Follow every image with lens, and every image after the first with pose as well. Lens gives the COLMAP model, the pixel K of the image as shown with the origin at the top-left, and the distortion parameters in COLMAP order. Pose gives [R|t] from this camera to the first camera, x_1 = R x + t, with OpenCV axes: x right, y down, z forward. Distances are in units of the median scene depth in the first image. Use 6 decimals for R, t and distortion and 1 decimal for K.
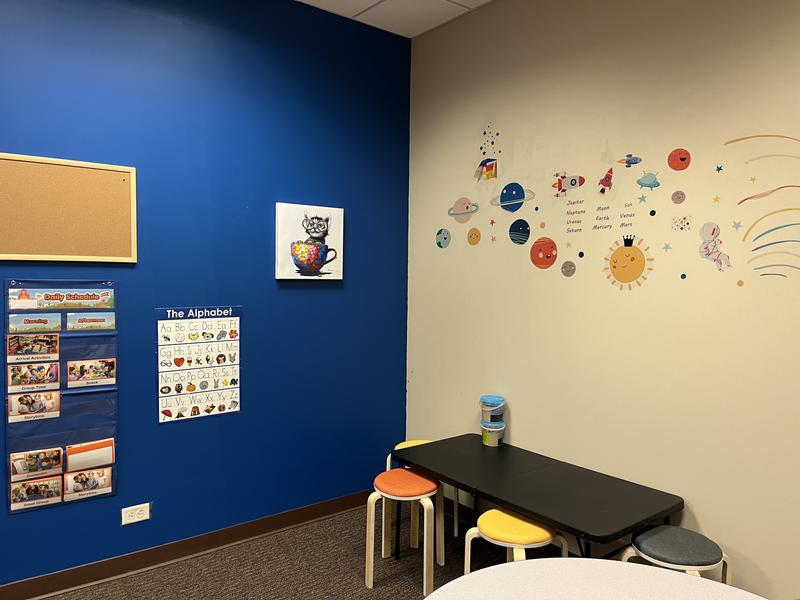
lens RADIAL K [[610.4, 0, 400.0], [0, 610.4, 300.0], [0, 0, 1]] dist [0.071769, -0.085222]
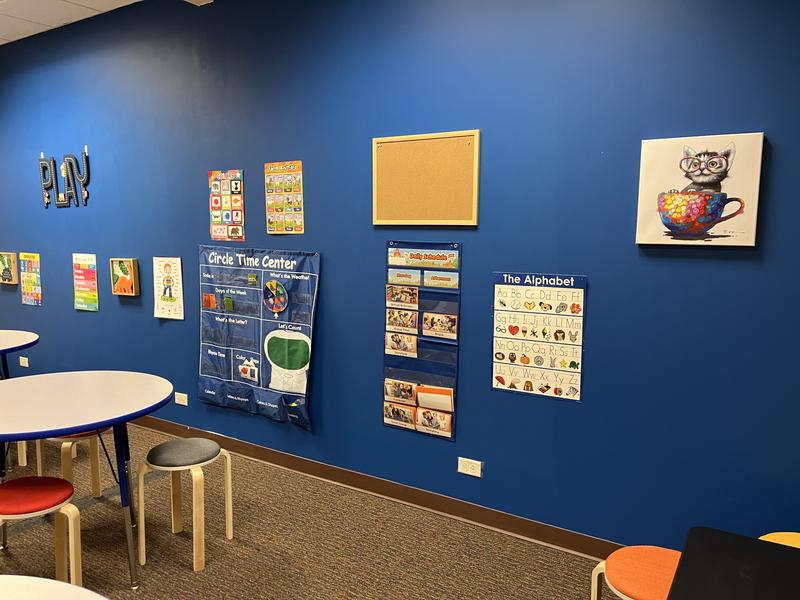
lens RADIAL K [[610.4, 0, 400.0], [0, 610.4, 300.0], [0, 0, 1]] dist [0.071769, -0.085222]
pose [[0.323147, 0.099192, -0.941136, 0.475125], [-0.048915, 0.994913, 0.088065, -0.020119], [0.945084, 0.017578, 0.326355, 0.536417]]
